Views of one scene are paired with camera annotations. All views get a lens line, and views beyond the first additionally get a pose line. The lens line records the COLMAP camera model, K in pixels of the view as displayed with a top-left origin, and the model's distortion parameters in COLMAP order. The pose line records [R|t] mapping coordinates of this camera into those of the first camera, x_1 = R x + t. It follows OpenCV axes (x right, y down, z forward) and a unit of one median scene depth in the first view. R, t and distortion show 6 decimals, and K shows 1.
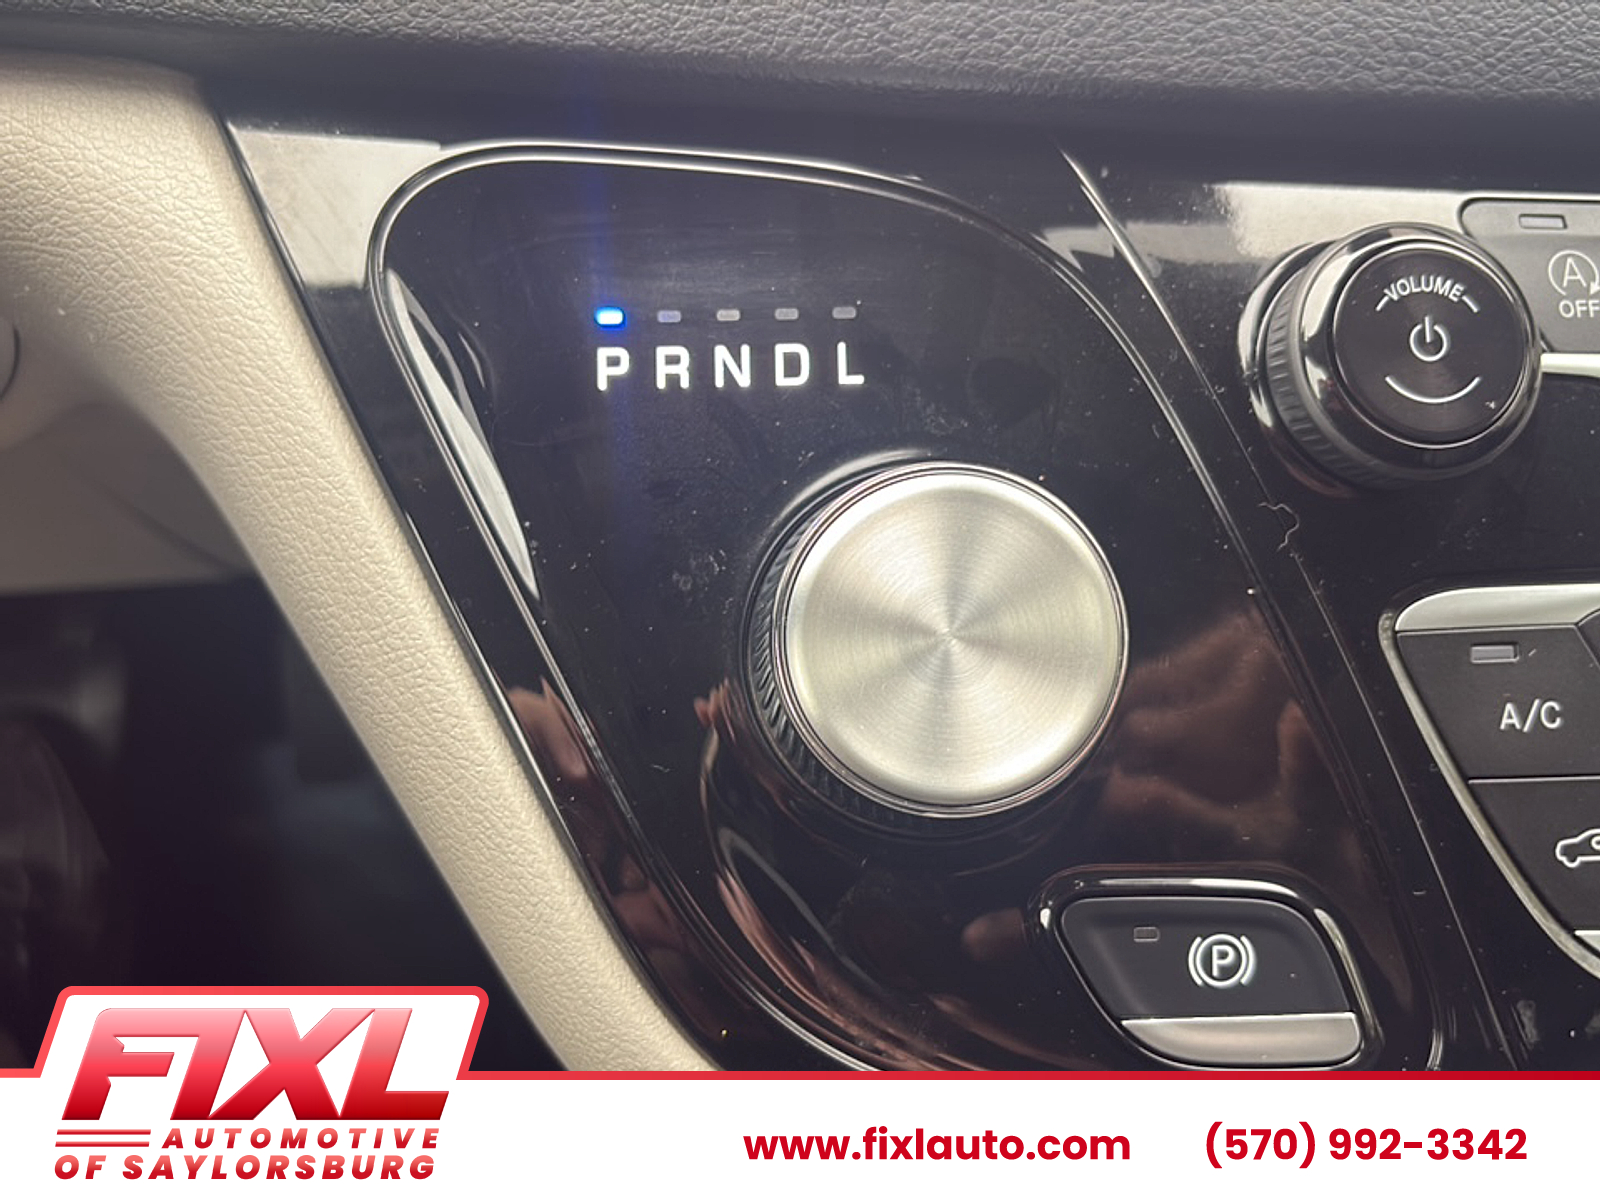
lens RADIAL K [[1436.7, 0, 782.9], [0, 1436.7, 605.9], [0, 0, 1]] dist [0.010025, 0.000091]
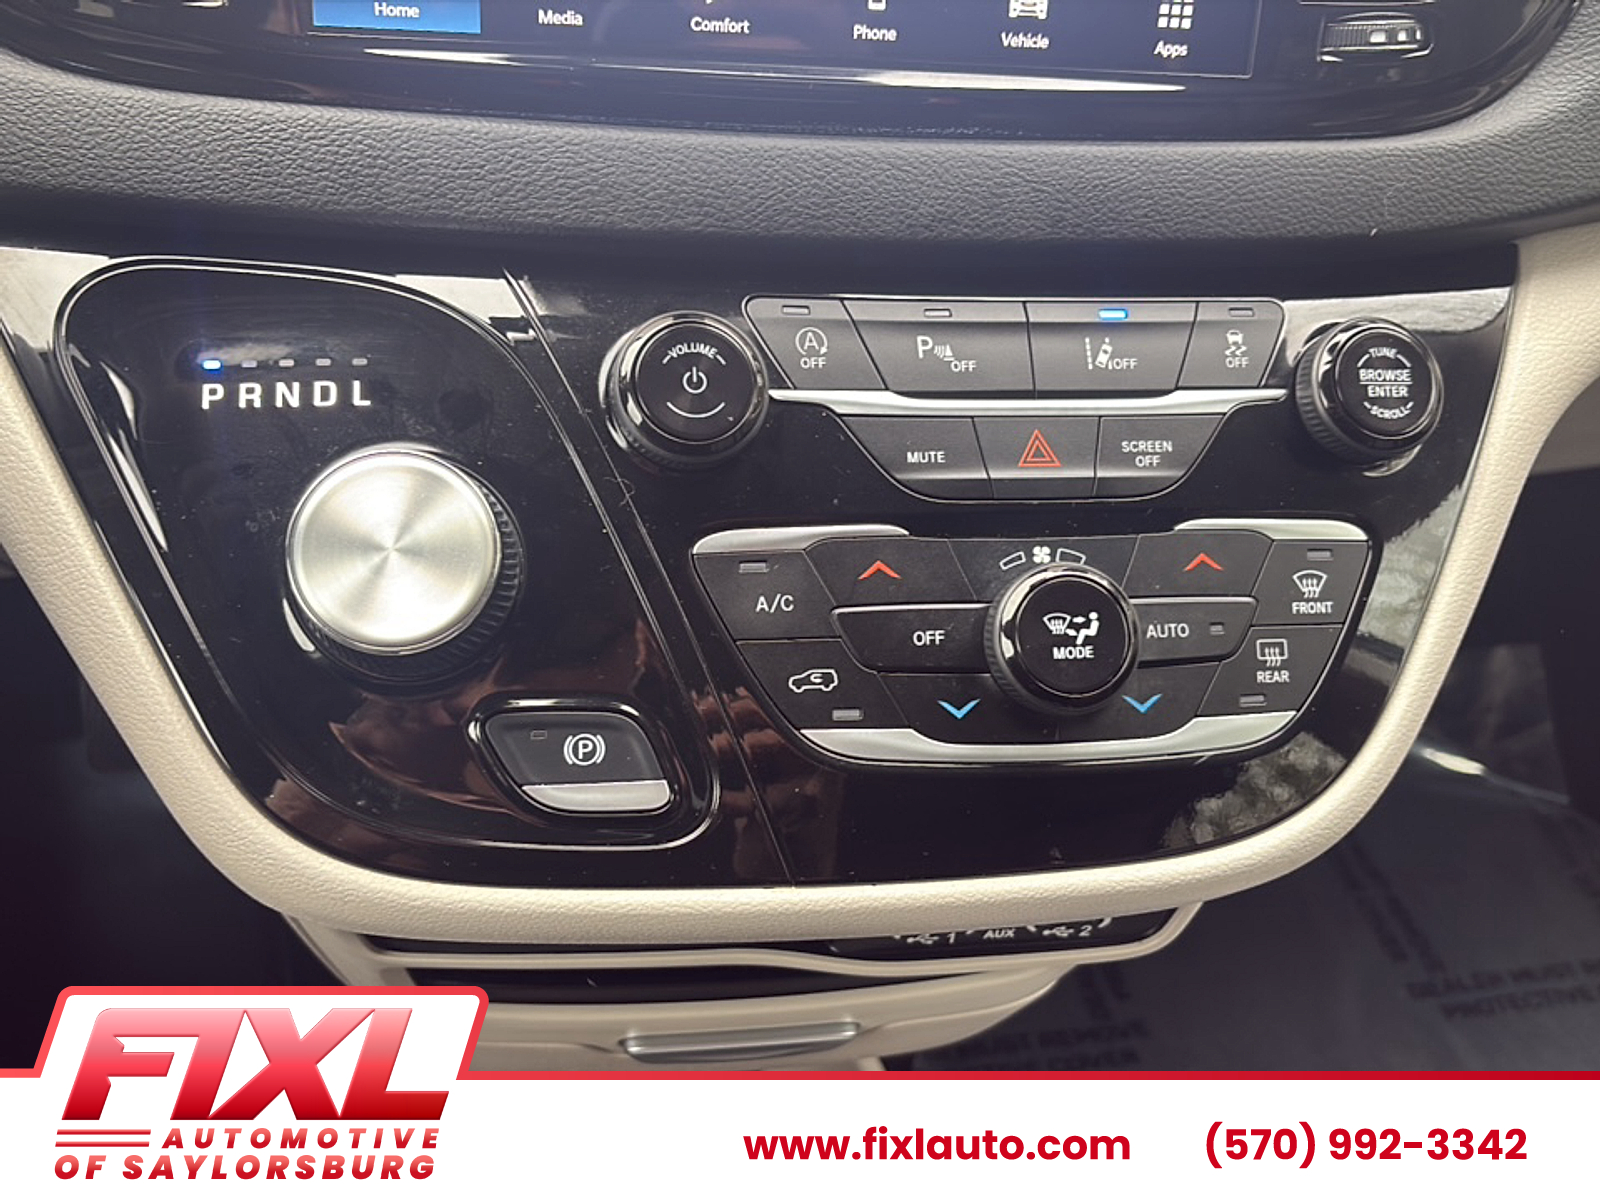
lens RADIAL K [[1515.7, 0, 809.3], [0, 1515.7, 600.9], [0, 0, 1]] dist [0.008383, 0.013317]
pose [[0.996923, -0.009720, 0.077783, 0.420628], [0.011324, 0.999732, -0.020199, 0.108756], [-0.077566, 0.021018, 0.996766, -0.758331]]
